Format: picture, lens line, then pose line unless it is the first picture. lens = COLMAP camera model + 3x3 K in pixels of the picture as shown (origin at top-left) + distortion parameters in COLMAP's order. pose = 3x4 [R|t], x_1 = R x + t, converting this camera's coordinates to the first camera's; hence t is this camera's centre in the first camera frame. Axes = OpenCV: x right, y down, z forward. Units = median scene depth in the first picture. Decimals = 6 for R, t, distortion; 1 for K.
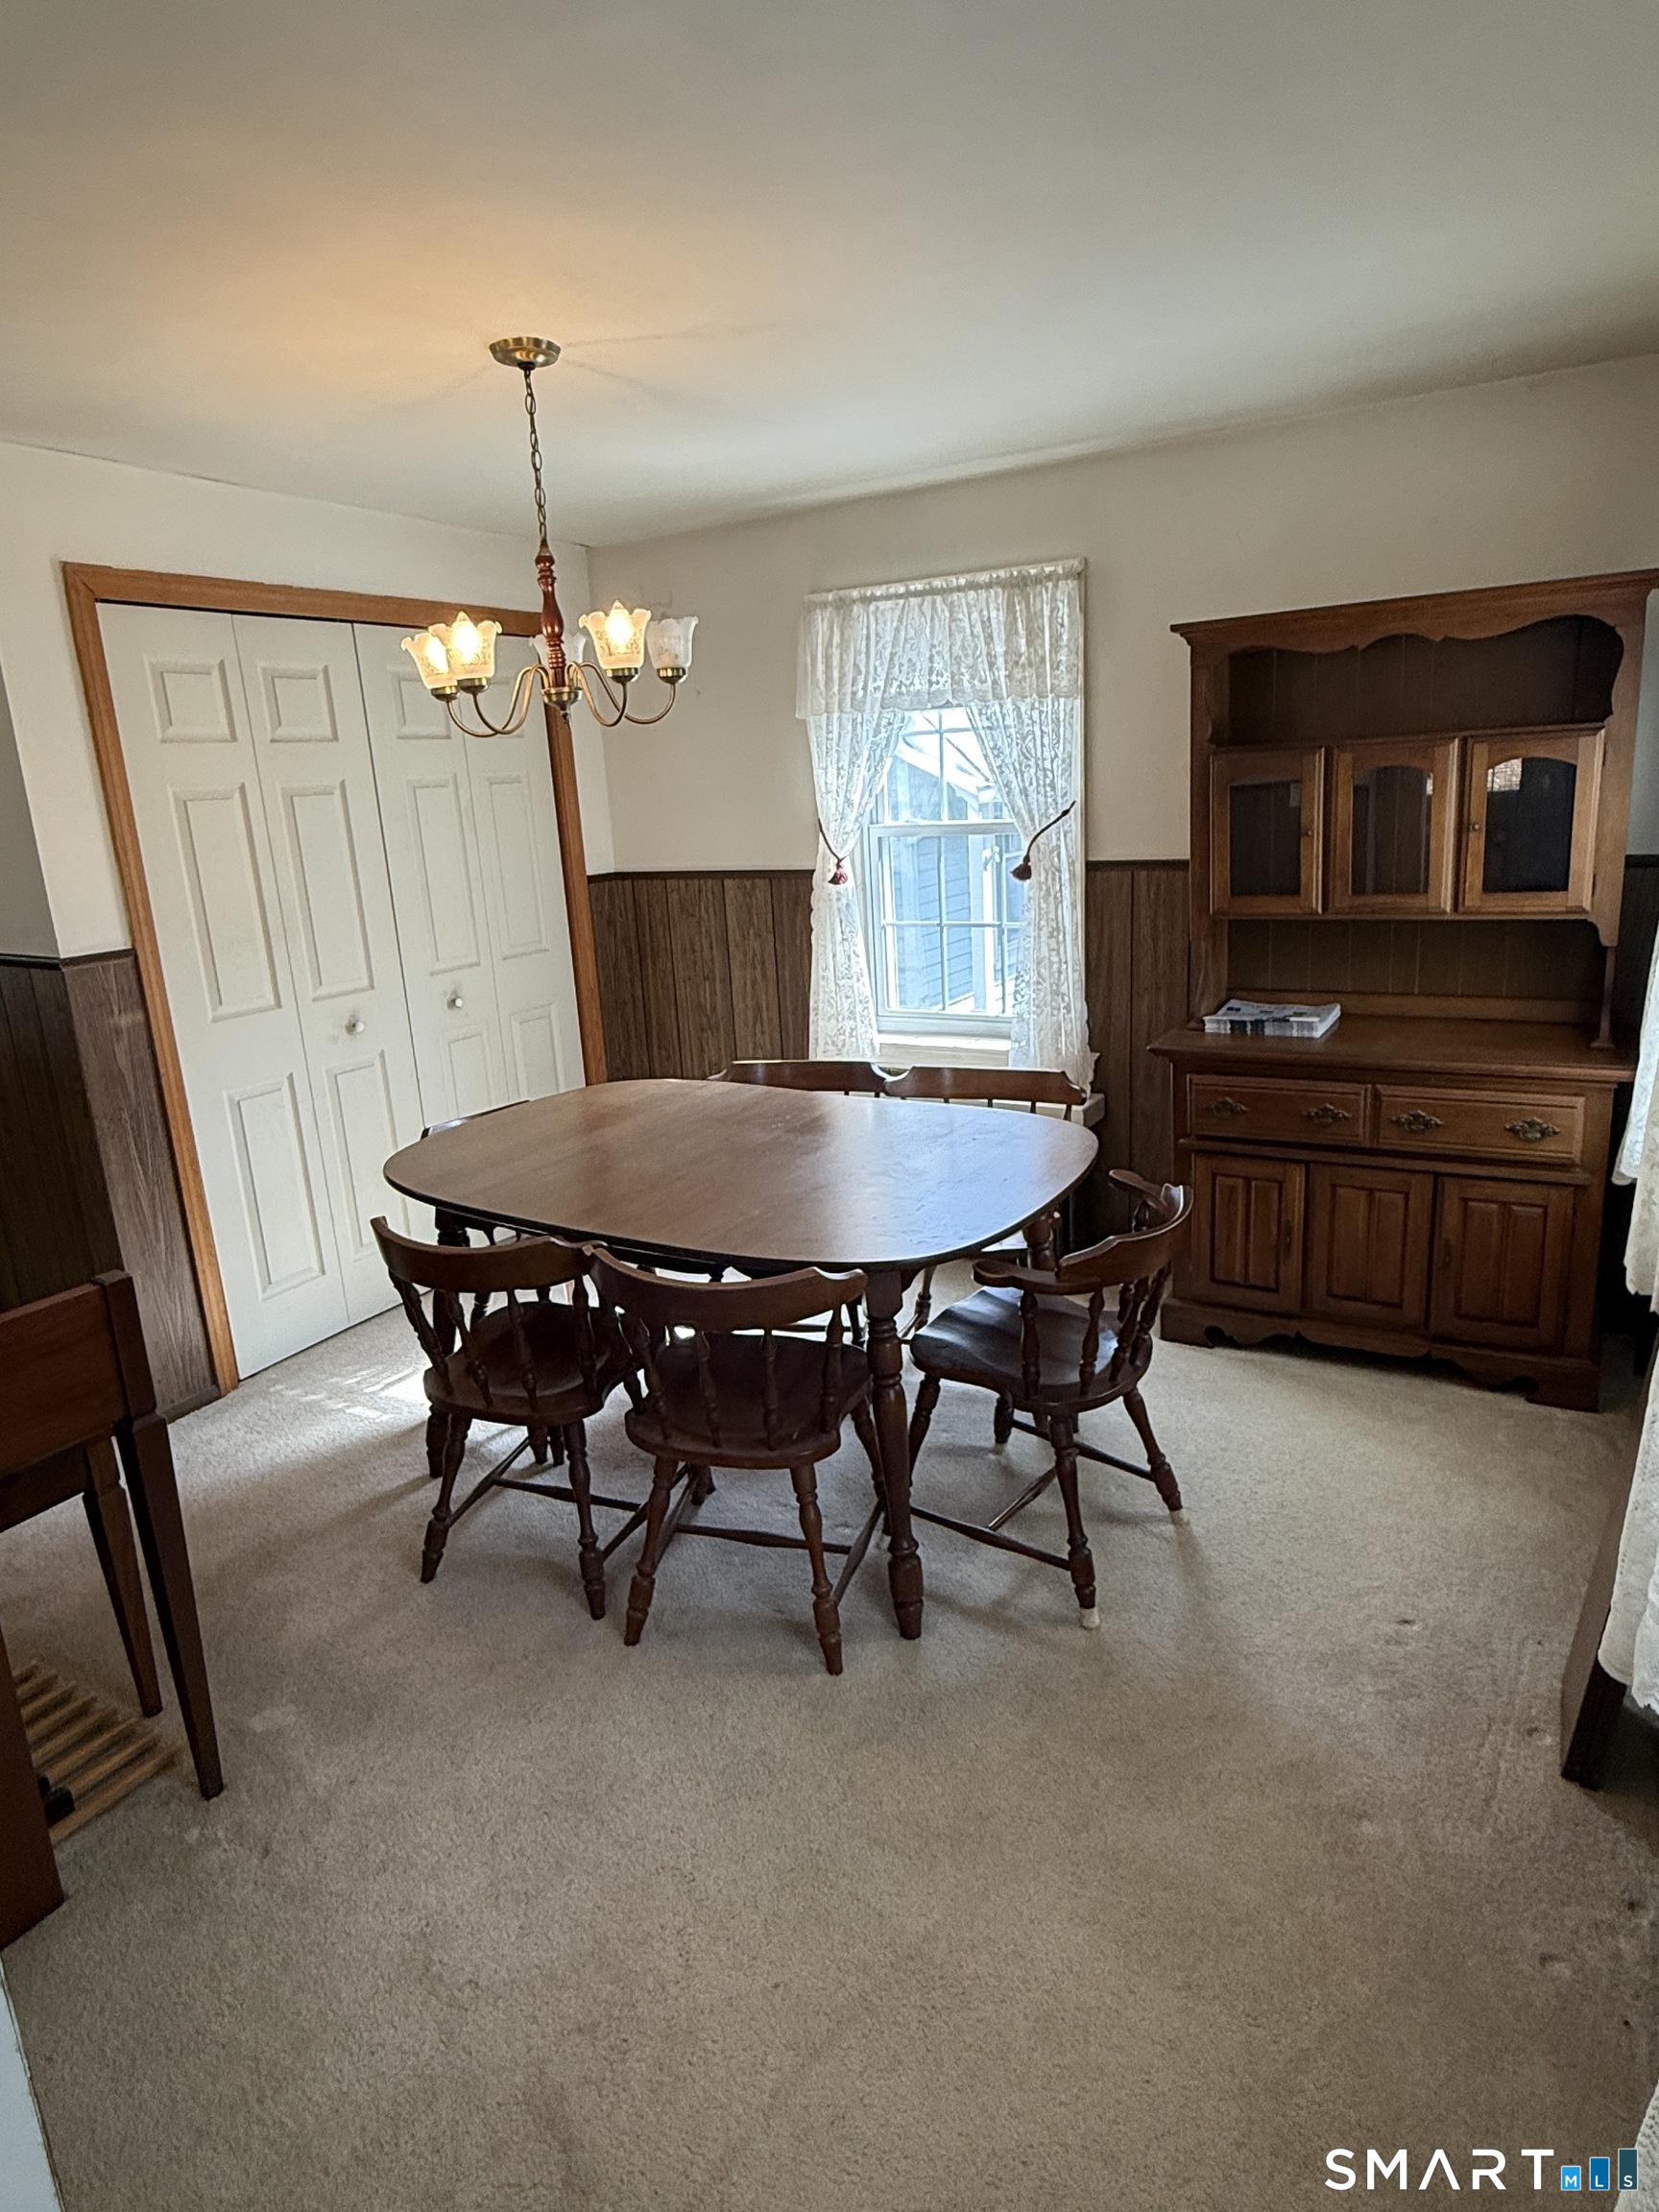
lens RADIAL K [[1297.9, 0, 821.2], [0, 1297.9, 1103.5], [0, 0, 1]] dist [-0.005094, -0.000365]
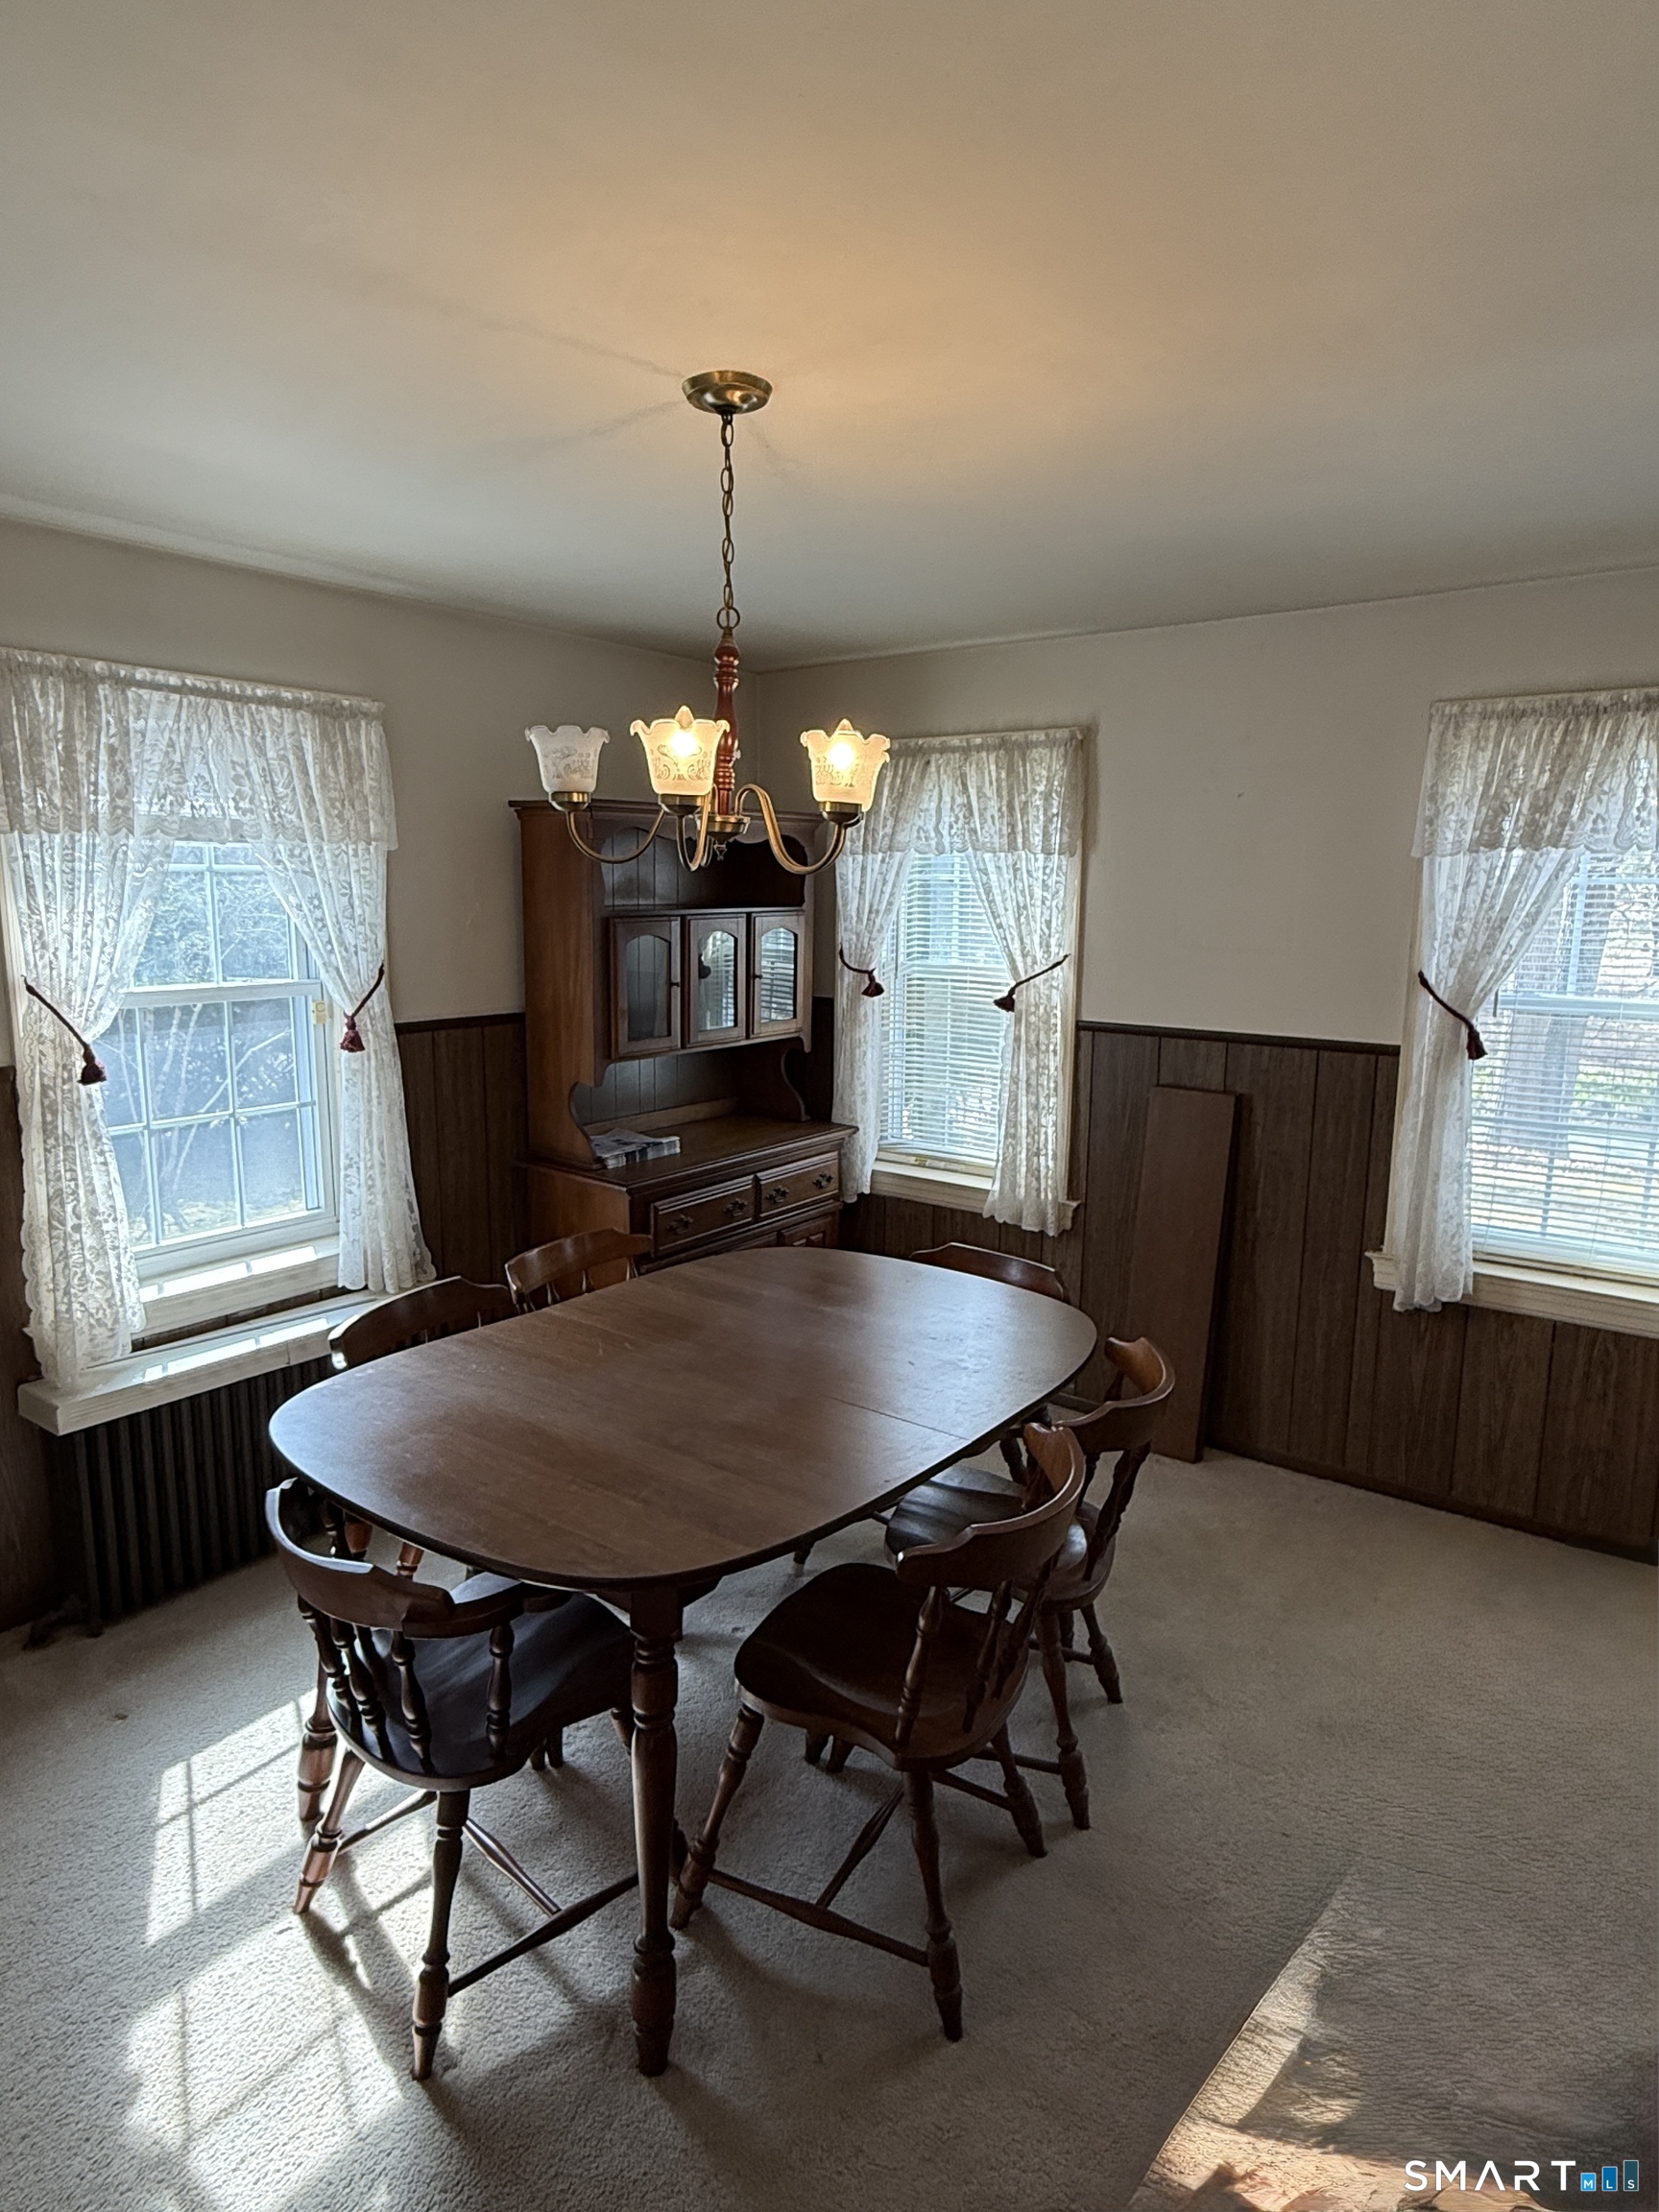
lens RADIAL K [[1297.9, 0, 818.9], [0, 1297.9, 1106.6], [0, 0, 1]] dist [-0.005094, -0.000365]
pose [[0.115590, -0.107531, 0.987459, -0.666383], [0.239497, 0.967811, 0.077356, -0.131781], [-0.963992, 0.227552, 0.137623, 0.608570]]
